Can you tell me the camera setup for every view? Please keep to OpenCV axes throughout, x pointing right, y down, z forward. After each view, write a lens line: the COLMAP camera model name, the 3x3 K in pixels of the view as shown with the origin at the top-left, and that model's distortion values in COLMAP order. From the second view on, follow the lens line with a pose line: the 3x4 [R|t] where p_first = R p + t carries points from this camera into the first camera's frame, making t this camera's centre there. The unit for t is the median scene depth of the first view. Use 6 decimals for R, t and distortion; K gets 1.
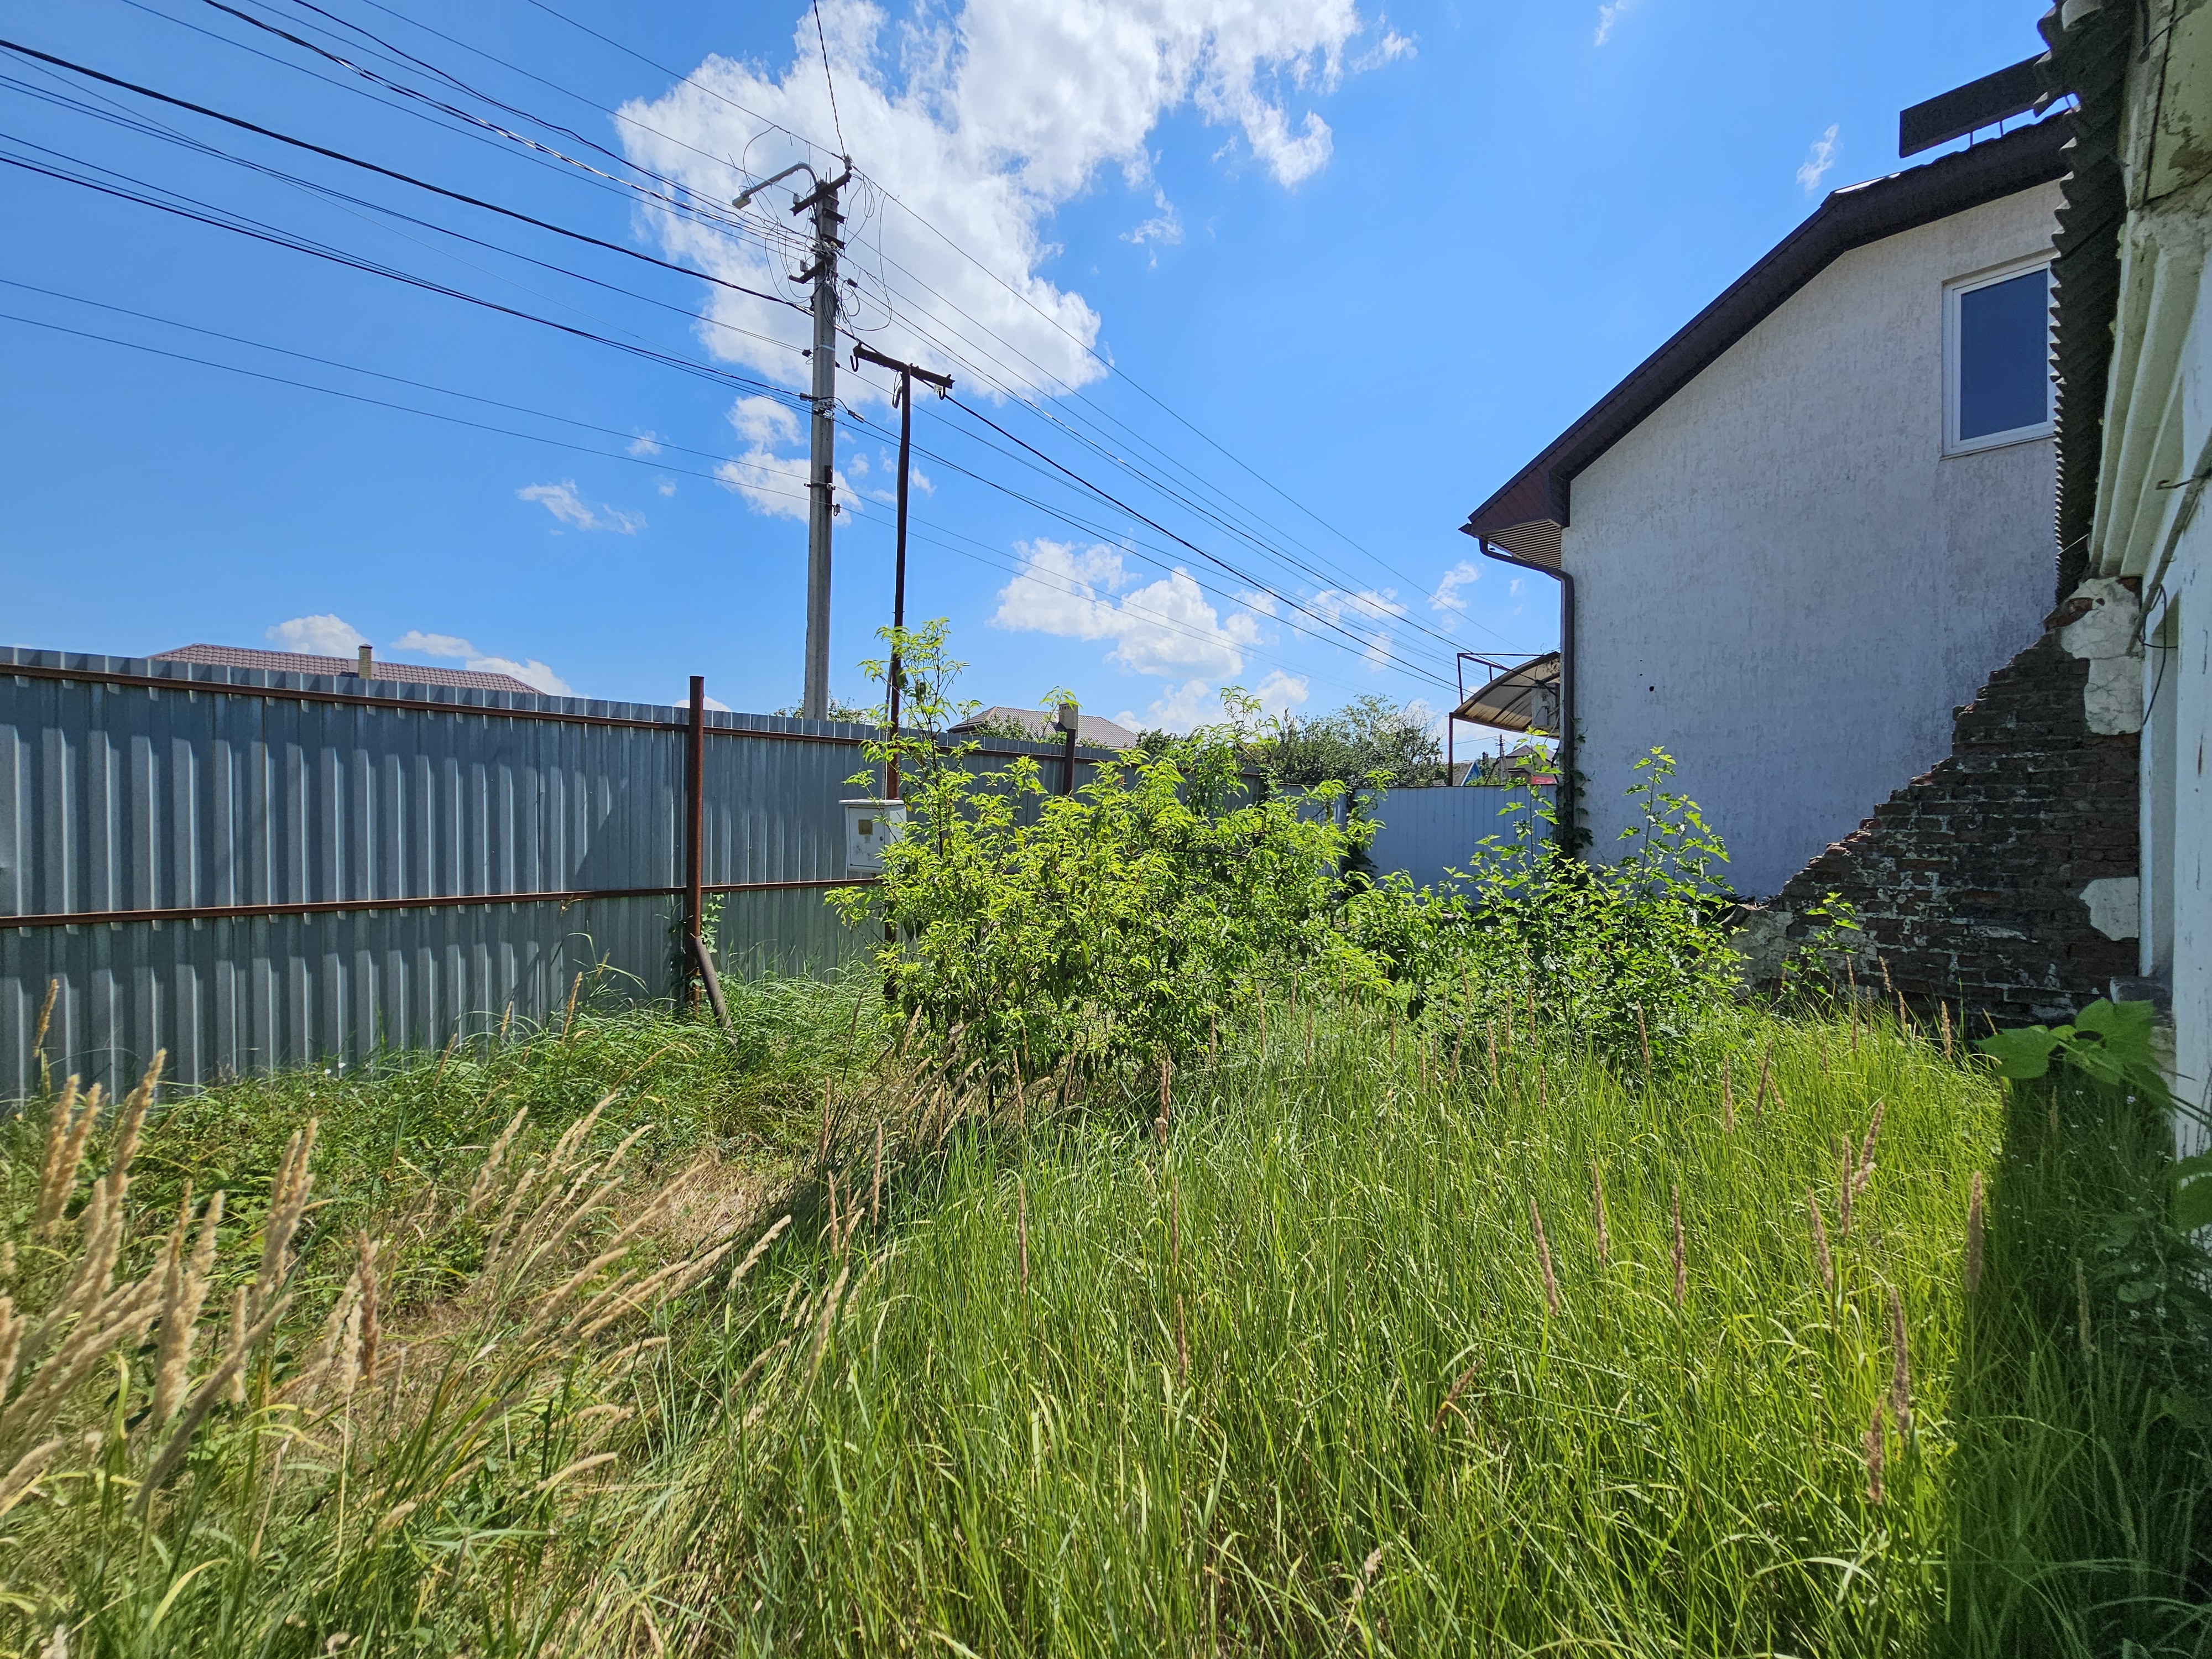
lens RADIAL K [[911.0, 0, 1101.6], [0, 911.0, 830.3], [0, 0, 1]] dist [-0.002189, 0.000517]
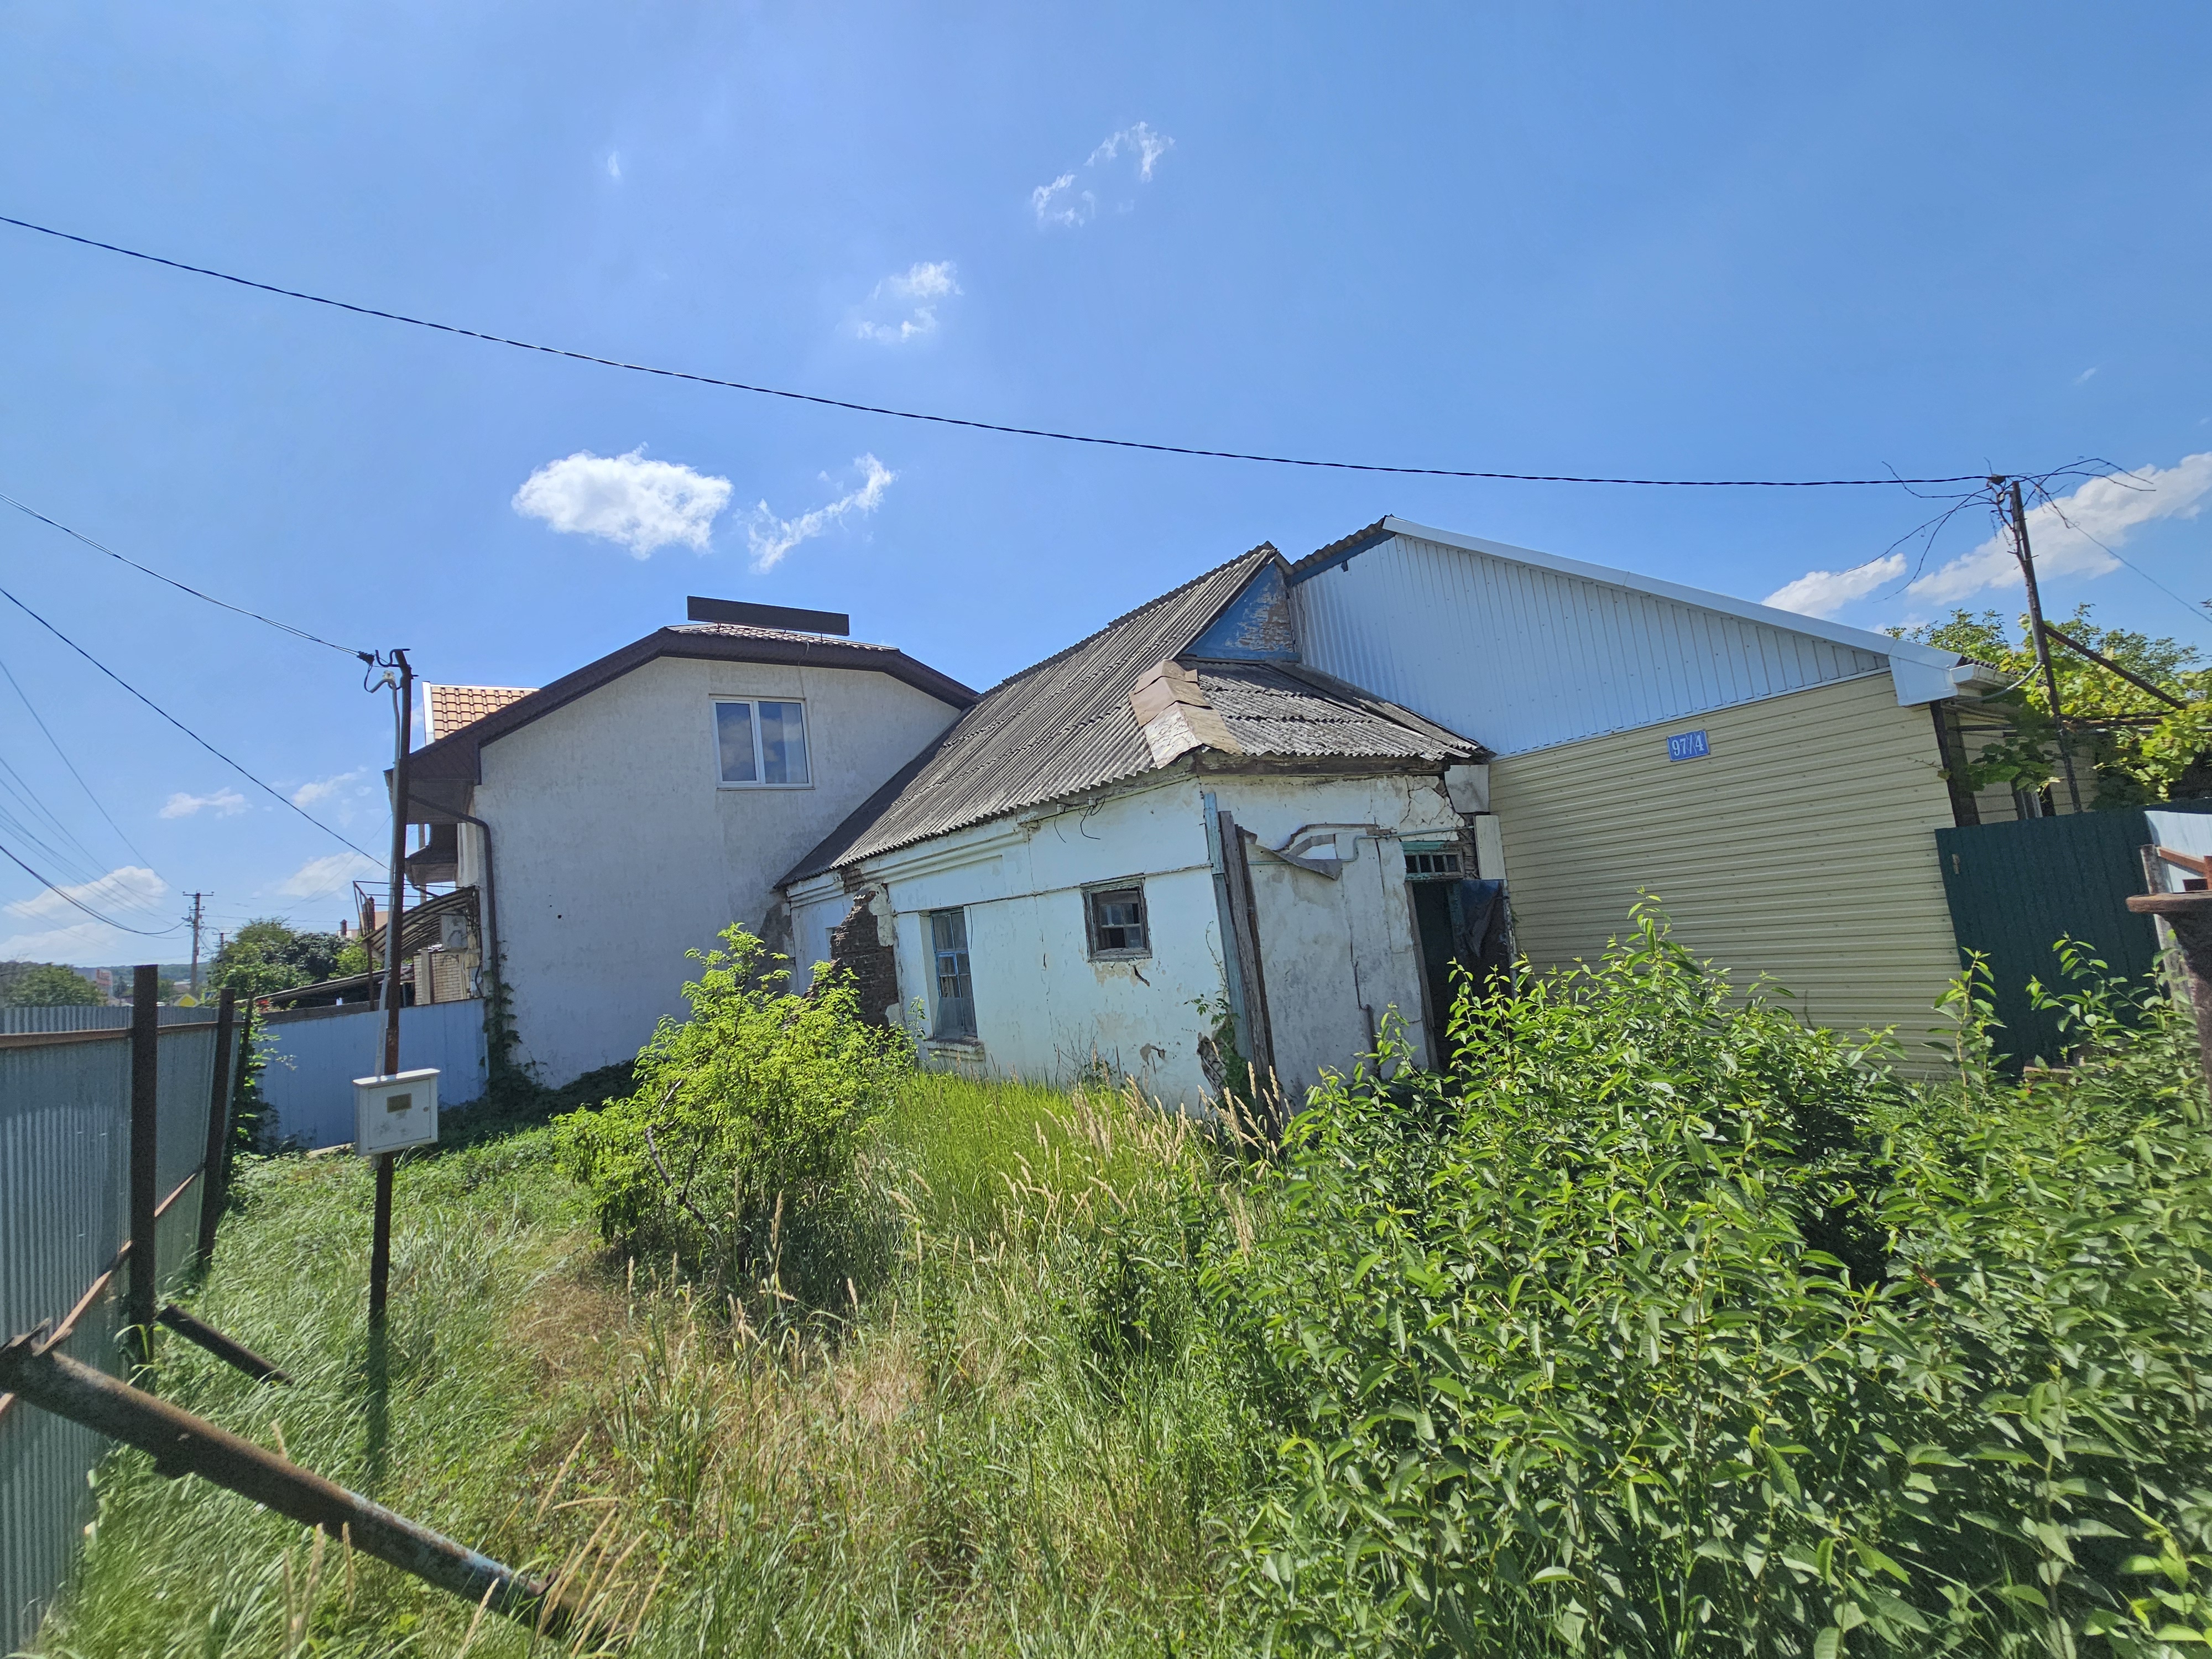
lens RADIAL K [[911.0, 0, 1101.7], [0, 911.0, 832.6], [0, 0, 1]] dist [-0.002189, 0.000517]
pose [[0.168047, 0.075472, 0.982886, -0.693168], [0.130158, 0.986637, -0.098014, -0.050684], [-0.977148, 0.144401, 0.155978, -0.003443]]
